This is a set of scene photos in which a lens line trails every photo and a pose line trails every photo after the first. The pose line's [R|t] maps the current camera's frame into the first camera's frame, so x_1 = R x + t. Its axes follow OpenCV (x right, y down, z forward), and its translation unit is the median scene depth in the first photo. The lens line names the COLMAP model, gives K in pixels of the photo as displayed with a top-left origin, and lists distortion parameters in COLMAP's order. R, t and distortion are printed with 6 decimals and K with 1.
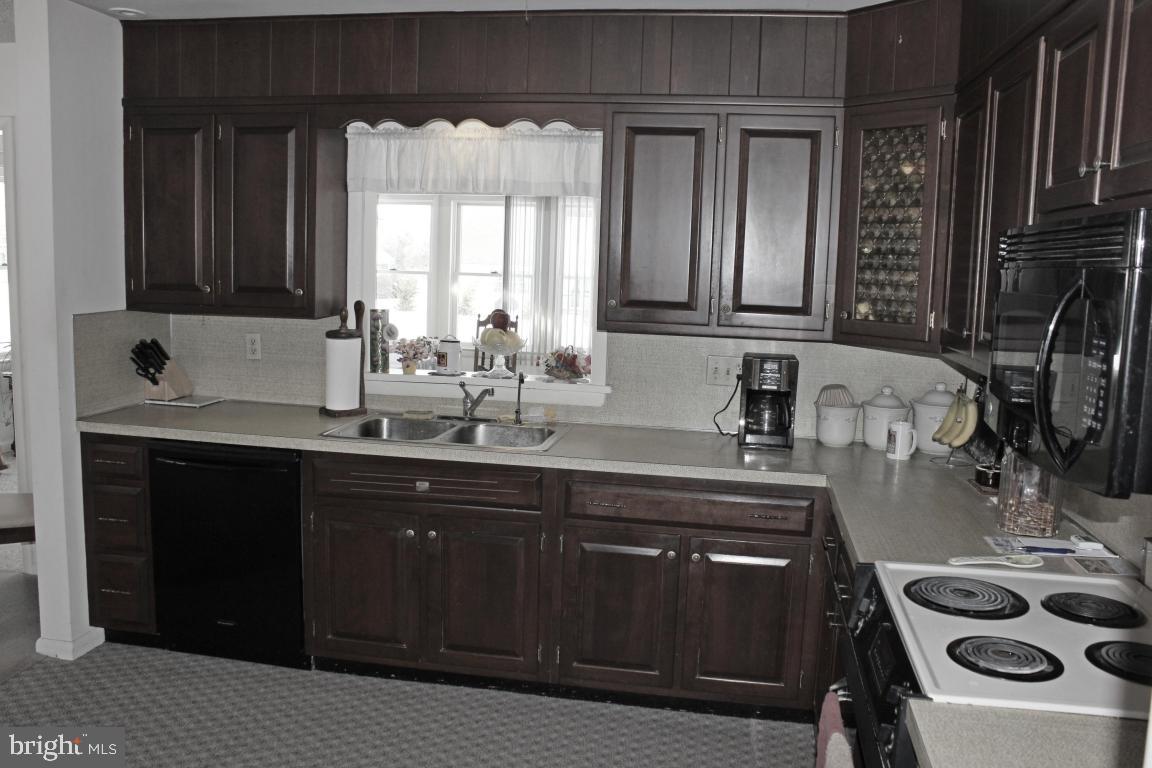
lens RADIAL K [[969.5, 0, 575.0], [0, 969.5, 390.6], [0, 0, 1]] dist [-0.138981, 0.082364]
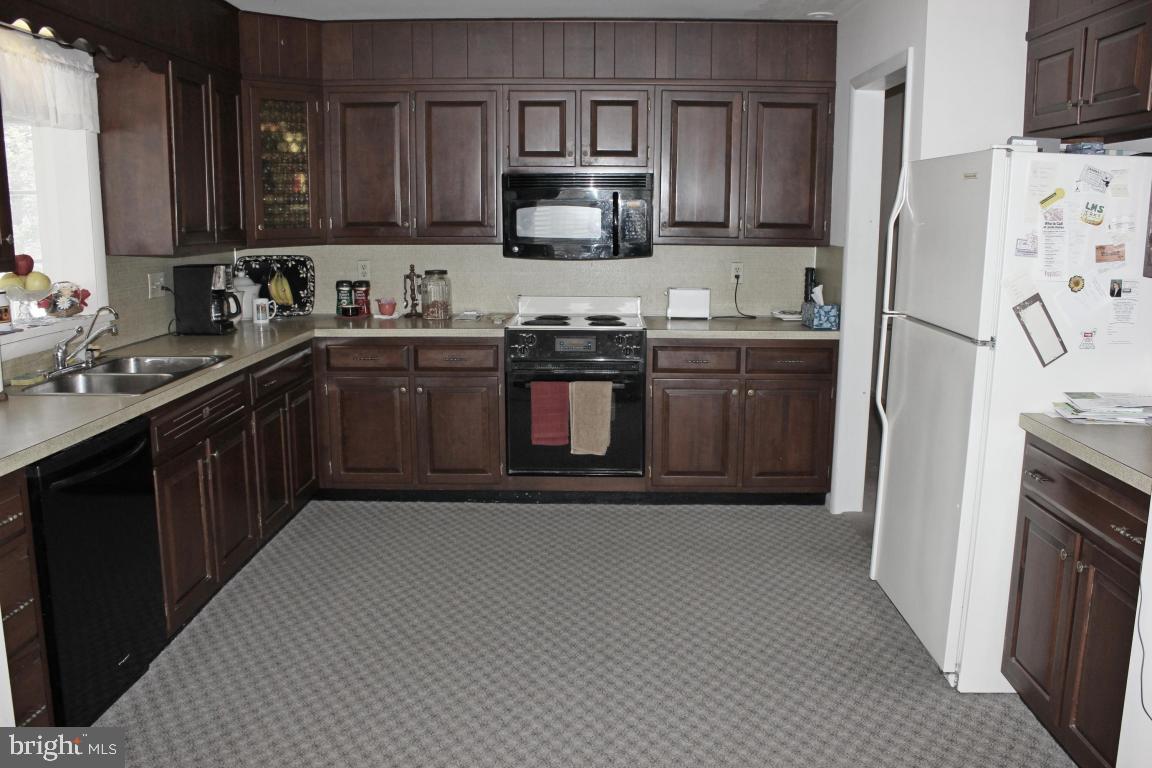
lens RADIAL K [[969.5, 0, 578.2], [0, 969.5, 389.3], [0, 0, 1]] dist [-0.138981, 0.082364]
pose [[-0.156632, -0.206967, 0.965728, -1.125624], [0.131315, 0.964752, 0.228056, -0.097865], [-0.978889, 0.162535, -0.123934, 0.684436]]
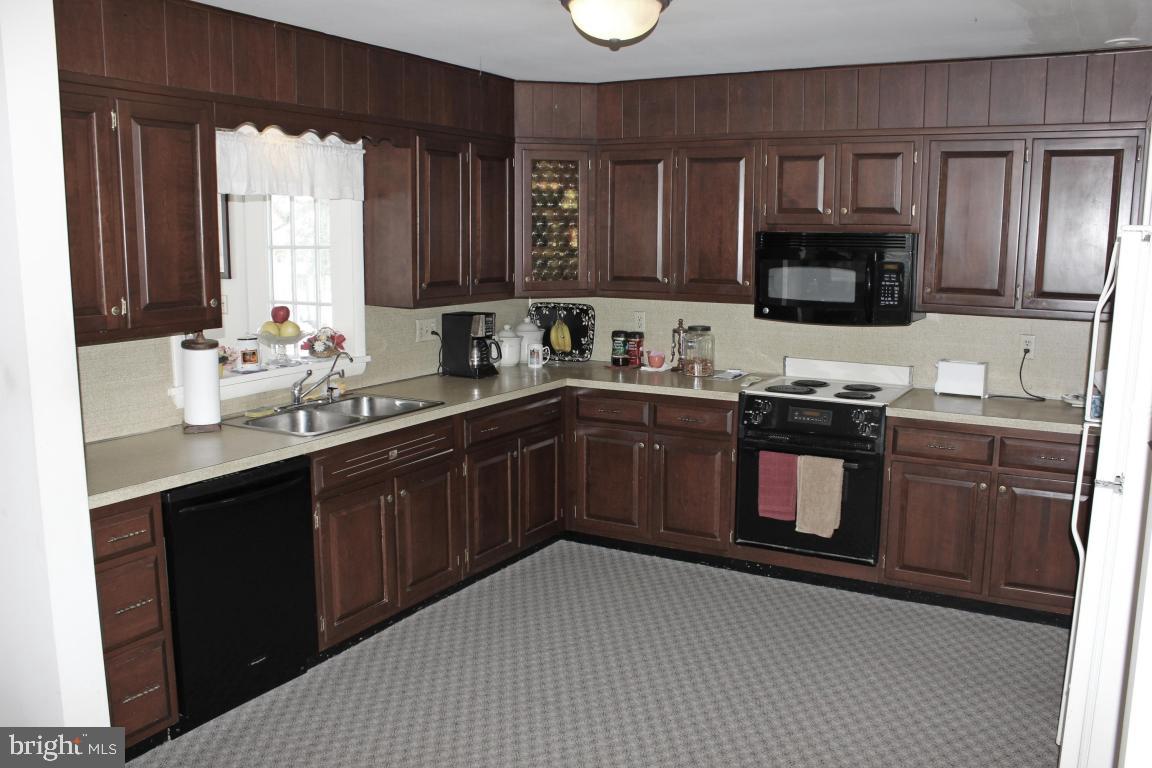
lens RADIAL K [[969.5, 0, 570.1], [0, 969.5, 386.6], [0, 0, 1]] dist [-0.138981, 0.082364]
pose [[0.340075, -0.174415, 0.924083, -1.068605], [0.138037, 0.981265, 0.134408, -0.099919], [-0.930212, 0.081849, 0.357779, 0.357468]]
